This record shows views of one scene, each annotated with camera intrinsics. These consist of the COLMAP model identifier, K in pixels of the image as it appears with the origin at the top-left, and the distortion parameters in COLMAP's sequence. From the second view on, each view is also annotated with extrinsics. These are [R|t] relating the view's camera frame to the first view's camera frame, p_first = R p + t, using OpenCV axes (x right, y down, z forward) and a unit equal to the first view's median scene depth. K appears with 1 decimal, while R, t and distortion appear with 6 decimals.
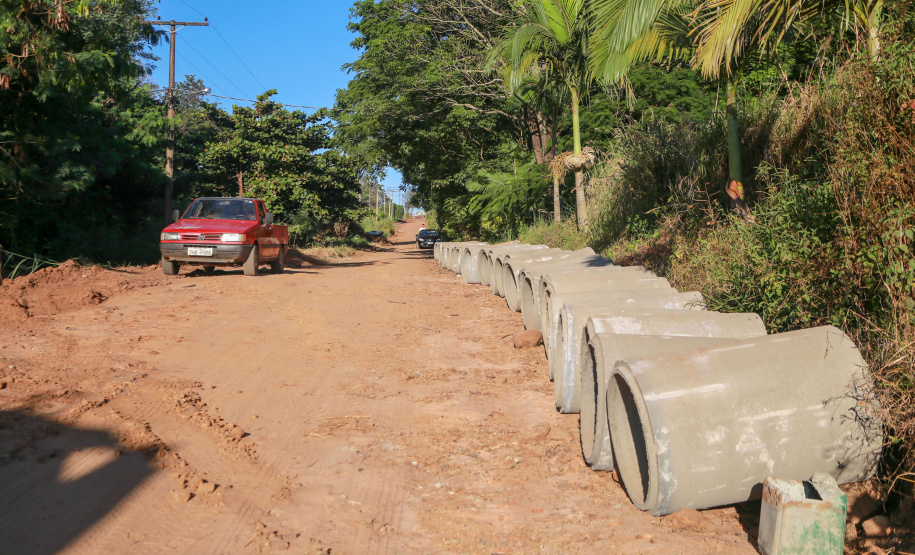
lens RADIAL K [[819.2, 0, 457.5], [0, 819.2, 277.5], [0, 0, 1]] dist [-0.021655, 0.009987]
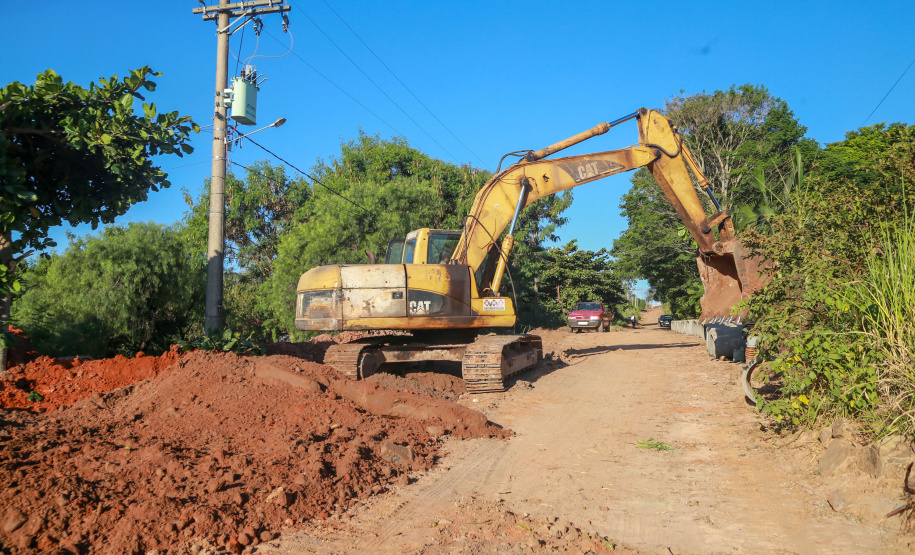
lens RADIAL K [[819.2, 0, 457.5], [0, 819.2, 277.5], [0, 0, 1]] dist [-0.021655, 0.009987]
pose [[0.962469, -0.038616, -0.268629, 0.006669], [0.008414, 0.993595, -0.112685, 0.056074], [0.271260, 0.106195, 0.956630, -0.801143]]
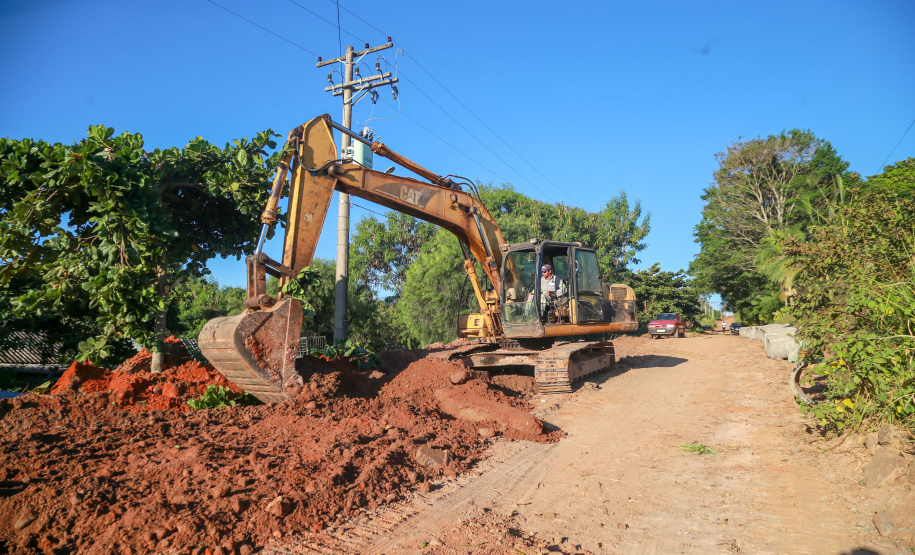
lens RADIAL K [[615.3, 0, 461.8], [0, 615.3, 280.1], [0, 0, 1]] dist [-0.131971, 0.067335]
pose [[0.894229, -0.069869, -0.442123, 0.024061], [0.006267, 0.989600, -0.143711, 0.051441], [0.447566, 0.125739, 0.885367, -0.702014]]
